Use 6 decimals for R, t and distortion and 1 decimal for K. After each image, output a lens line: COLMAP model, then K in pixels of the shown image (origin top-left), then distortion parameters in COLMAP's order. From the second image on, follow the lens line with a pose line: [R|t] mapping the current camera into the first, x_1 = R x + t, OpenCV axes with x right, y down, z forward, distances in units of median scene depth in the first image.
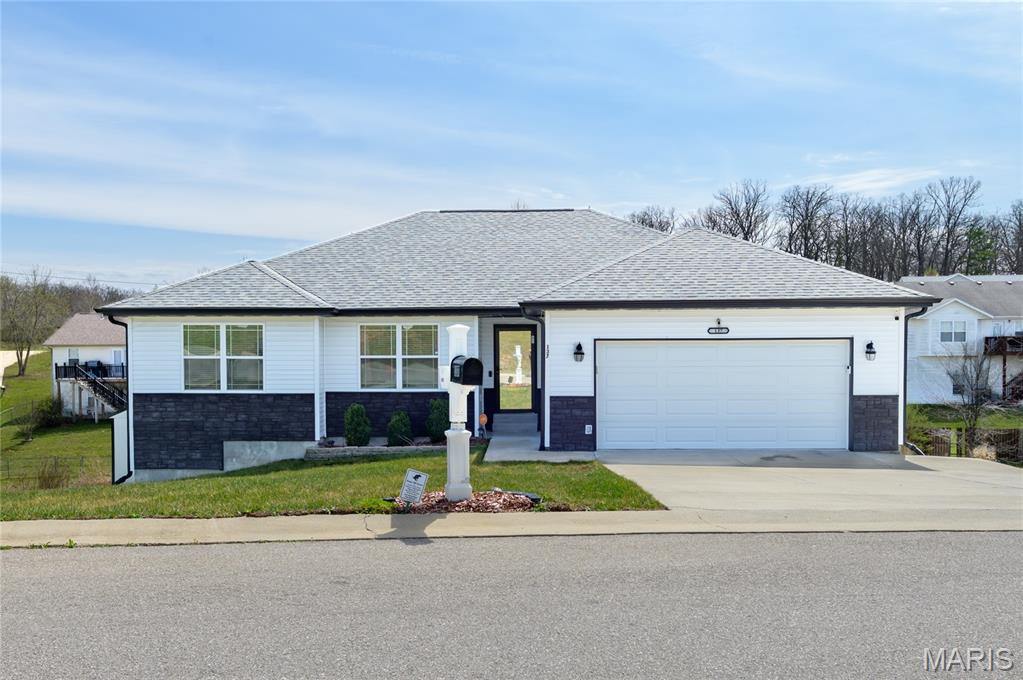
lens RADIAL K [[930.0, 0, 516.1], [0, 930.0, 381.3], [0, 0, 1]] dist [0.002762, -0.005308]
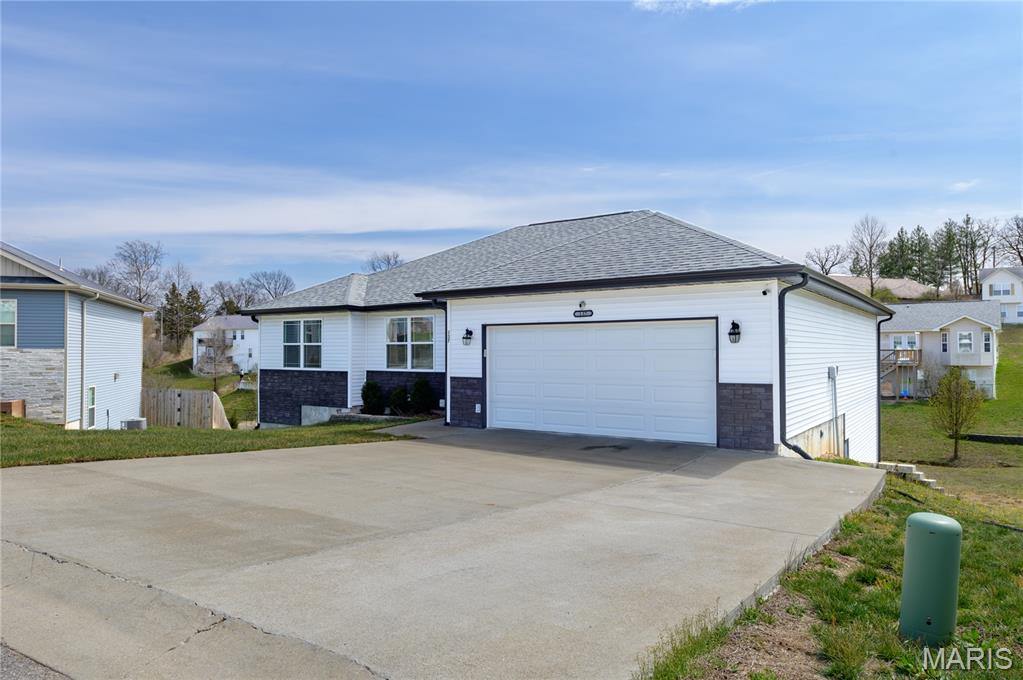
lens RADIAL K [[678.0, 0, 511.5], [0, 678.0, 340.0], [0, 0, 1]] dist [0.001645, 0.001904]
pose [[0.843438, -0.007387, -0.537176, 0.486199], [-0.015897, 0.999124, -0.038700, 0.002170], [0.536992, 0.041181, 0.842582, 0.321628]]
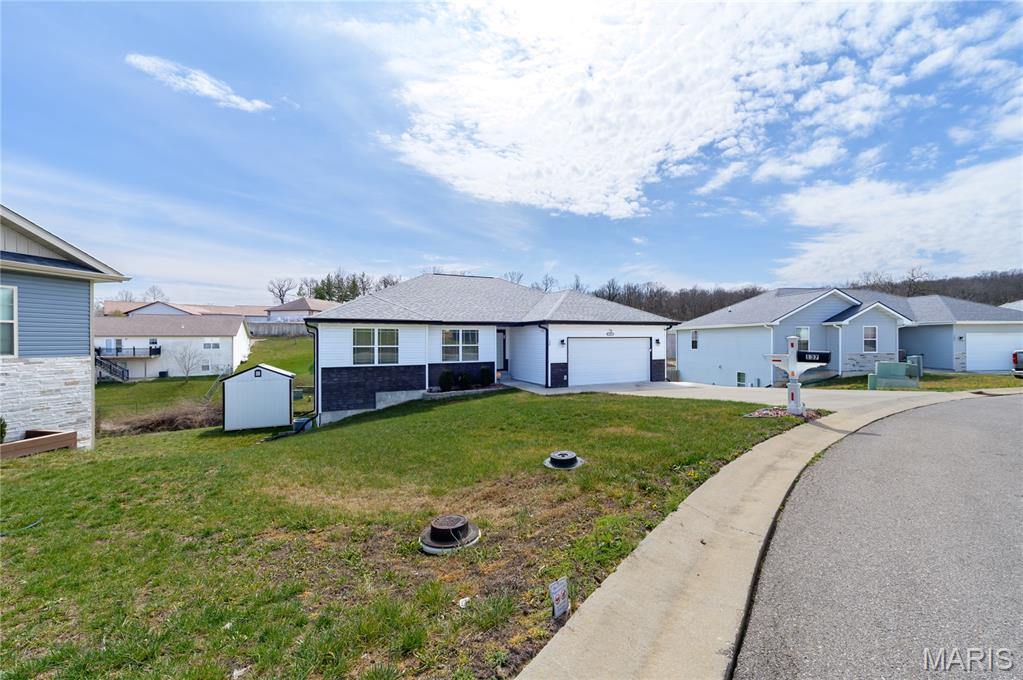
lens RADIAL K [[404.2, 0, 511.5], [0, 404.2, 340.0], [0, 0, 1]] dist [-0.010292, 0.000002]
pose [[0.886273, -0.000997, 0.463162, -0.447037], [0.014925, 0.999540, -0.026408, -0.013428], [-0.462923, 0.030317, 0.885880, 0.172967]]
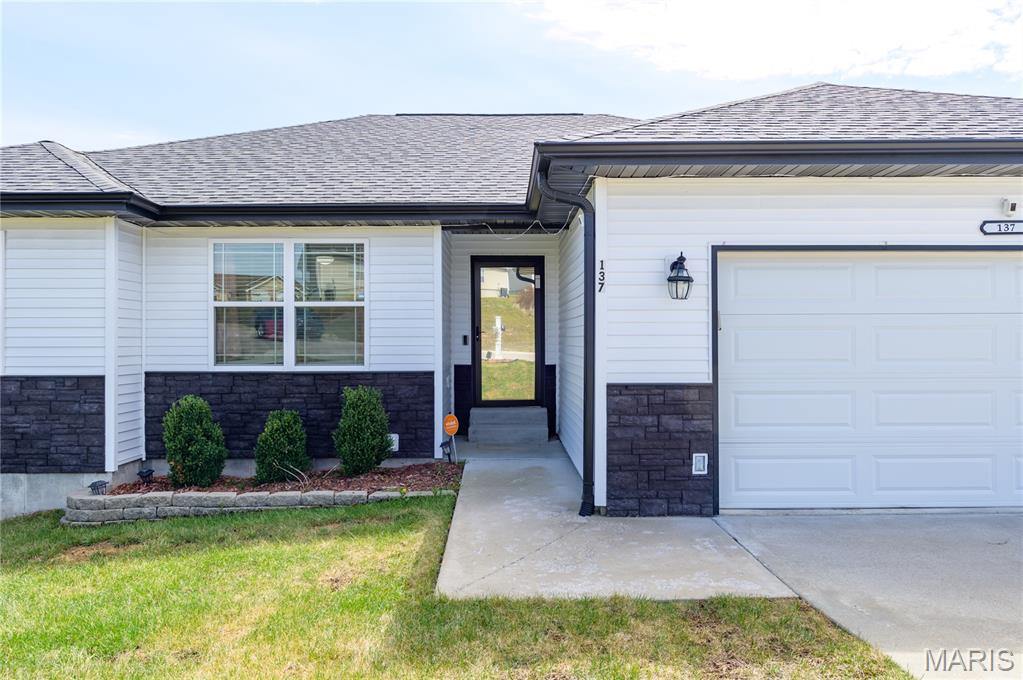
lens RADIAL K [[678.0, 0, 511.5], [0, 678.0, 340.0], [0, 0, 1]] dist [0.001645, 0.001904]
pose [[0.999279, 0.001183, 0.037939, -0.016484], [-0.000074, 0.999573, -0.029204, 0.004875], [-0.037957, 0.029181, 0.998853, 0.634649]]
